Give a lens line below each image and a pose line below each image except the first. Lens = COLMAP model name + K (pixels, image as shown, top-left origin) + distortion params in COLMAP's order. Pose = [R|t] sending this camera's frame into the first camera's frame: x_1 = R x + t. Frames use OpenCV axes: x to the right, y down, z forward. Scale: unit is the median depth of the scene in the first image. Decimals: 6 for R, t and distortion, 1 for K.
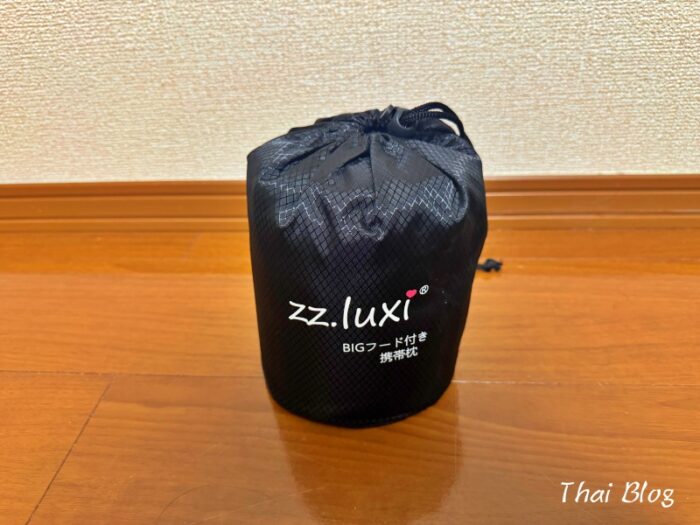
lens RADIAL K [[510.2, 0, 350.0], [0, 510.2, 262.5], [0, 0, 1]] dist [-0.024742, -0.002769]
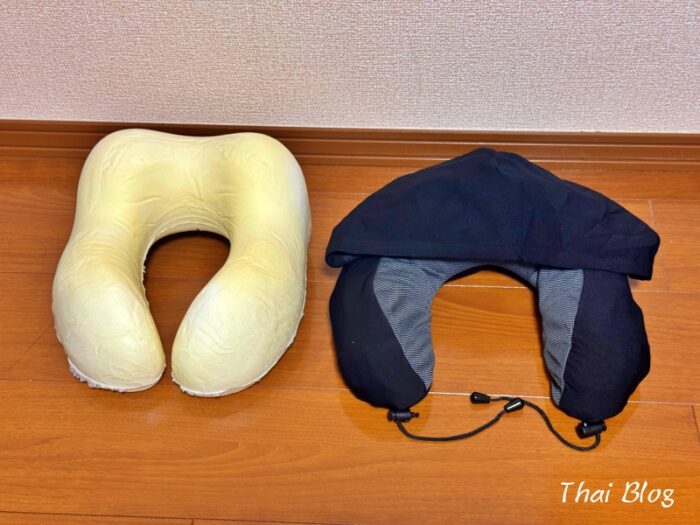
lens RADIAL K [[982.3, 0, 350.0], [0, 982.3, 262.5], [0, 0, 1]] dist [0.204721, -0.495581]
pose [[0.999569, 0.010354, 0.027482, -0.178120], [-0.015740, 0.978910, 0.203684, -0.378030], [-0.024794, -0.204029, 0.978651, -1.642699]]
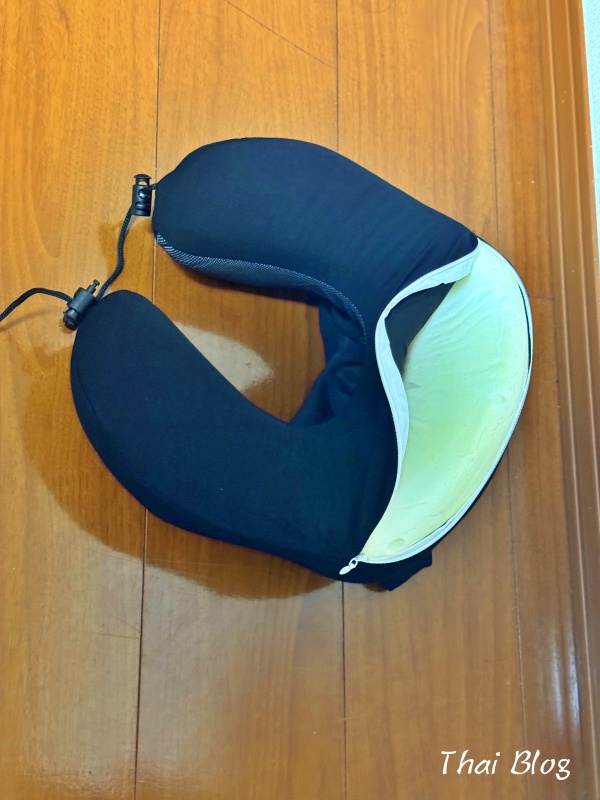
lens RADIAL K [[1122.6, 0, 300.0], [0, 1122.6, 400.0], [0, 0, 1]] dist [0.204721, -0.495581]
pose [[0.049147, 0.983997, -0.171272, 0.184626], [-0.852208, 0.130743, 0.506604, -0.737014], [0.520889, 0.121061, 0.844996, -0.859462]]
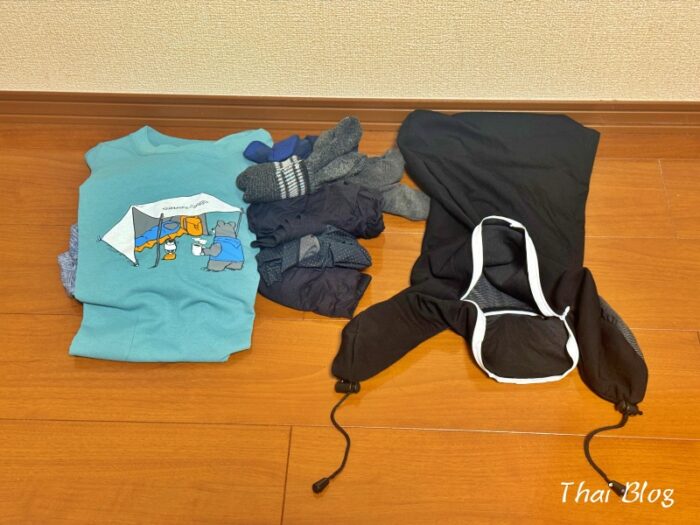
lens RADIAL K [[982.3, 0, 350.0], [0, 982.3, 262.5], [0, 0, 1]] dist [0.204721, -0.495581]
pose [[0.998973, 0.000342, 0.045306, -0.405854], [-0.011567, 0.968760, 0.247731, -0.457987], [-0.043806, -0.248001, 0.967769, -2.055964]]
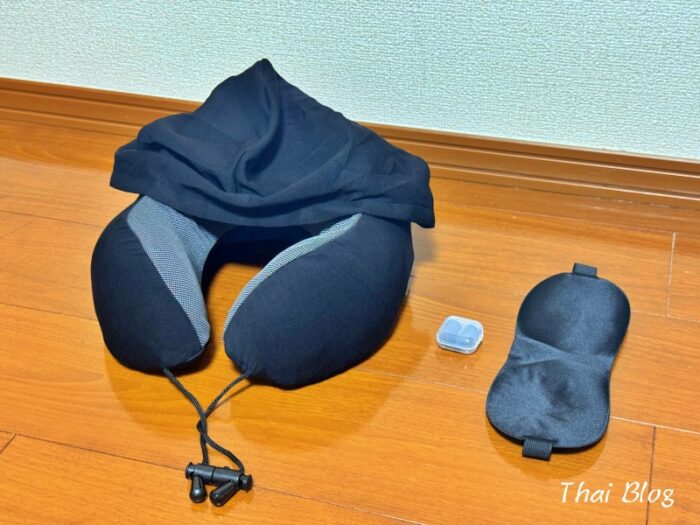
lens RADIAL K [[982.3, 0, 350.0], [0, 982.3, 262.5], [0, 0, 1]] dist [0.204721, -0.495581]
pose [[0.972534, 0.153421, -0.175042, 0.392327], [-0.156037, 0.987750, -0.001197, 0.178800], [0.172714, 0.028477, 0.984560, -1.362907]]
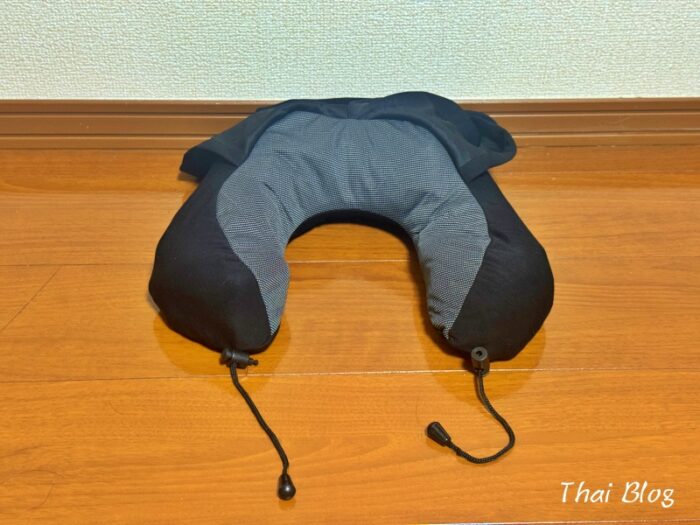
lens RADIAL K [[982.3, 0, 350.0], [0, 982.3, 262.5], [0, 0, 1]] dist [0.204721, -0.495581]
pose [[0.988050, -0.018468, 0.153021, -0.495517], [0.010781, 0.998645, 0.050915, 0.081575], [-0.153754, -0.048657, 0.986910, -1.225322]]
